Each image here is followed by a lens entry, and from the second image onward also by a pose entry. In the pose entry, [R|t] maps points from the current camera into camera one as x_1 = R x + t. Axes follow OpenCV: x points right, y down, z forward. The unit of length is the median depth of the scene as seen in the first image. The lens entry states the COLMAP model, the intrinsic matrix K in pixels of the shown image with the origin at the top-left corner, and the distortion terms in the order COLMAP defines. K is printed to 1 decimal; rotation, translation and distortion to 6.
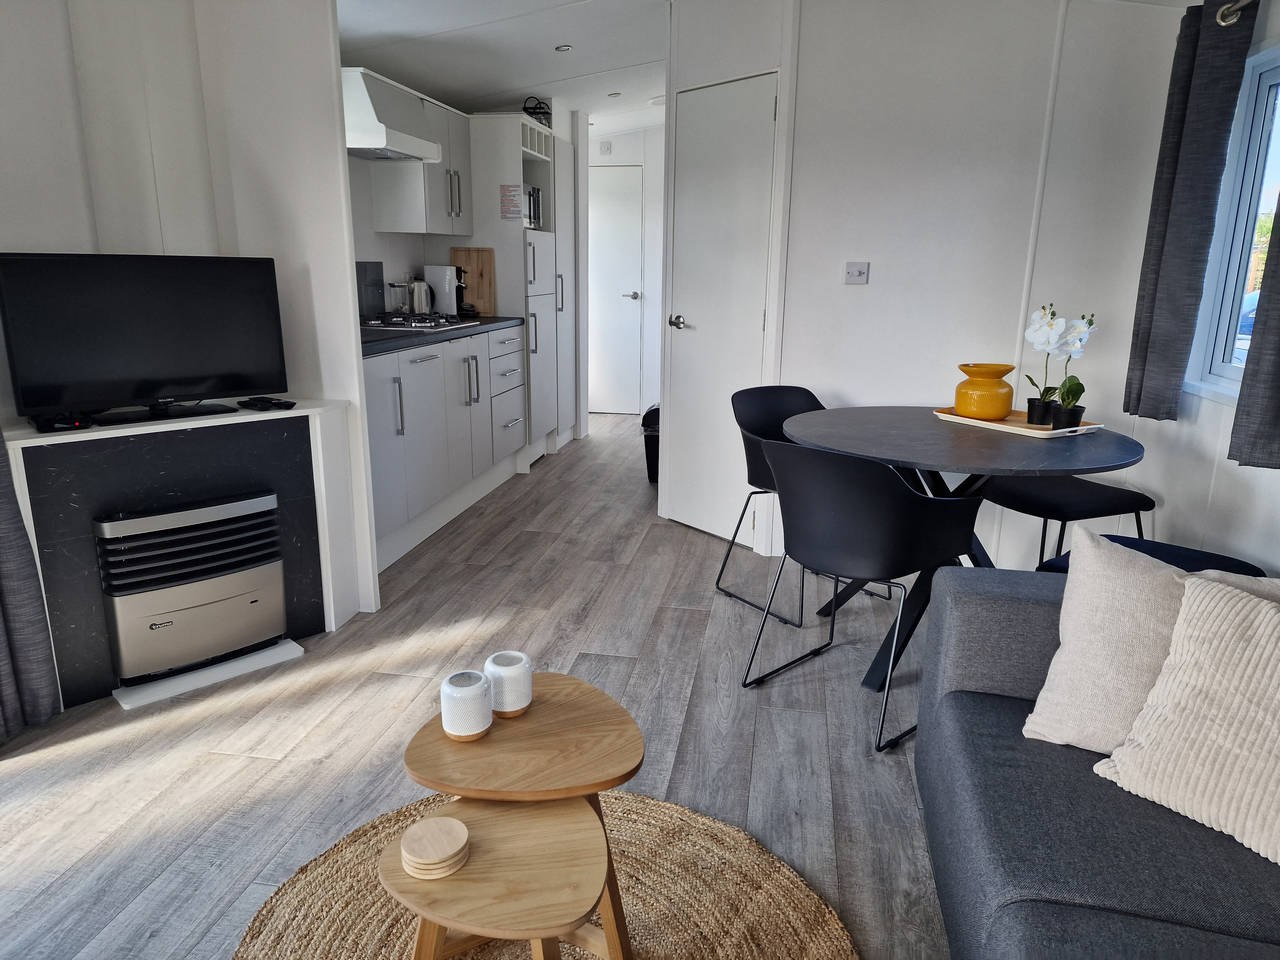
lens RADIAL K [[850.6, 0, 641.8], [0, 850.6, 477.1], [0, 0, 1]] dist [0.030625, -0.008077]
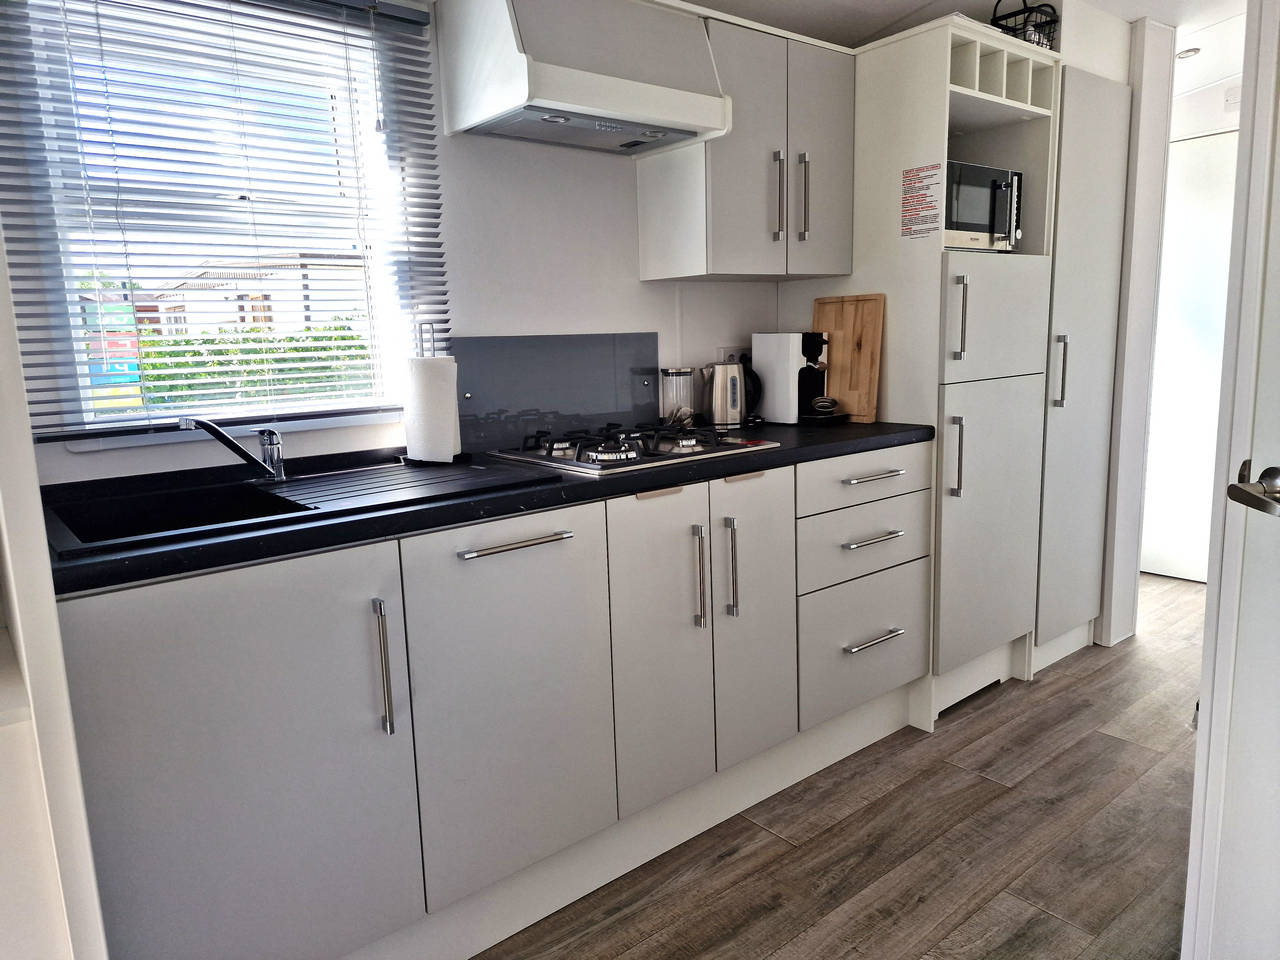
lens RADIAL K [[850.6, 0, 641.3], [0, 850.6, 479.9], [0, 0, 1]] dist [0.030625, -0.008077]
pose [[0.755802, 0.060149, -0.652032, 0.060859], [-0.109148, 0.993413, -0.034878, -0.123865], [0.645639, 0.097529, 0.757389, 0.532423]]
